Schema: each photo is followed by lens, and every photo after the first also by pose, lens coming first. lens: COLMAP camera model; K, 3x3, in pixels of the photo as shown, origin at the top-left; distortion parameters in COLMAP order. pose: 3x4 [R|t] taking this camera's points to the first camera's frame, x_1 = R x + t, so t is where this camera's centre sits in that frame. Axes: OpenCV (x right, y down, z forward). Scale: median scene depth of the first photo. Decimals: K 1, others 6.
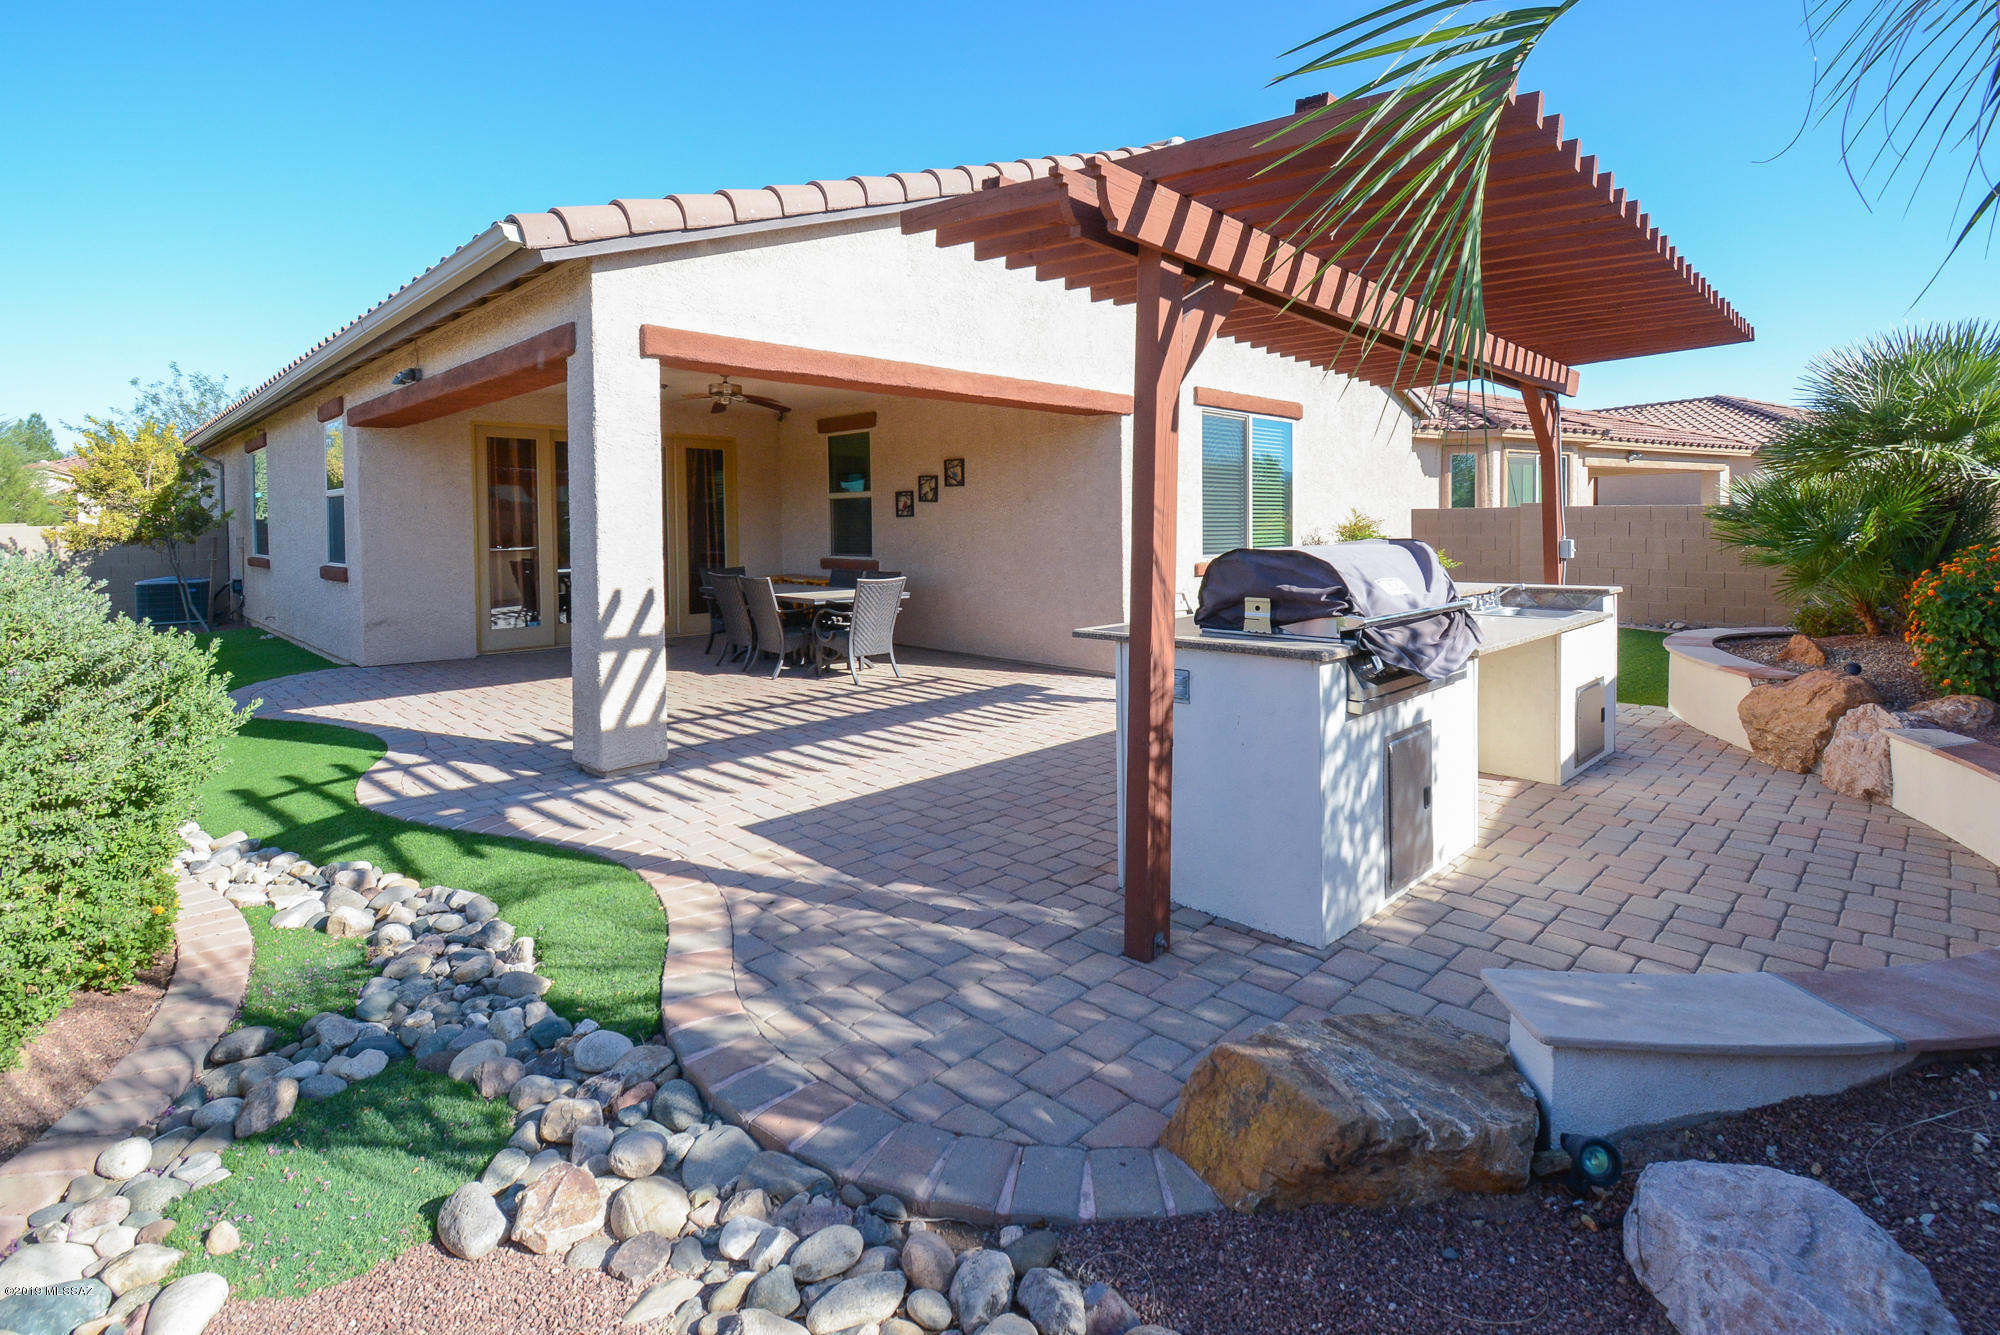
lens RADIAL K [[922.5, 0, 1001.6], [0, 922.5, 534.6], [0, 0, 1]] dist [0.000517, 0.000013]
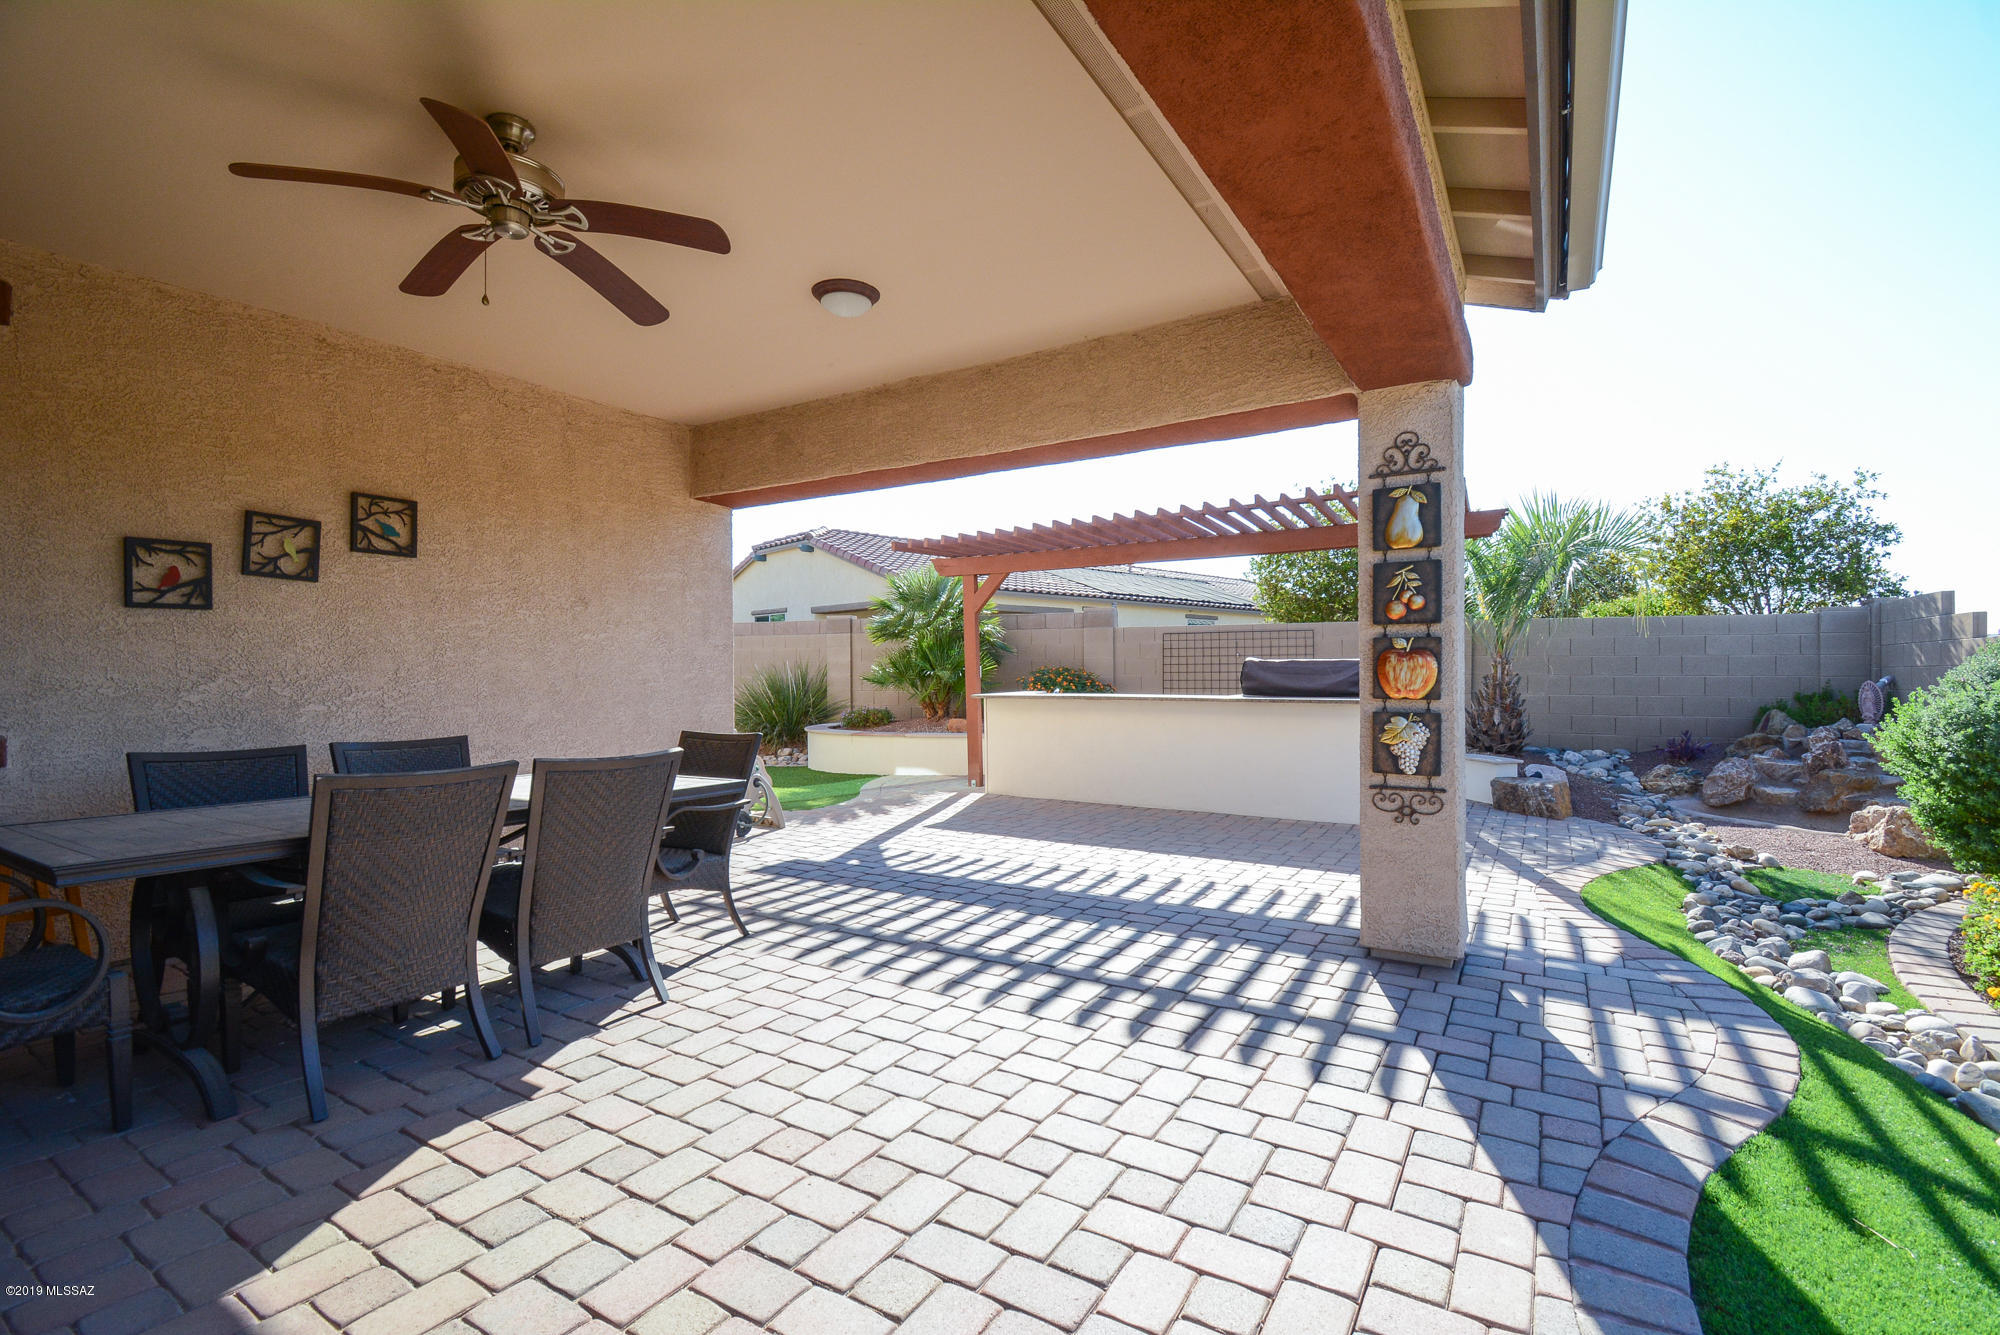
lens RADIAL K [[900.5, 0, 1000.0], [0, 900.5, 667.5], [0, 0, 1]] dist [0.017683, -0.021684]
pose [[-0.209261, 0.006811, 0.977836, -0.566221], [0.007971, 0.999954, -0.005260, 0.009907], [-0.977827, 0.006694, -0.209306, 0.791697]]
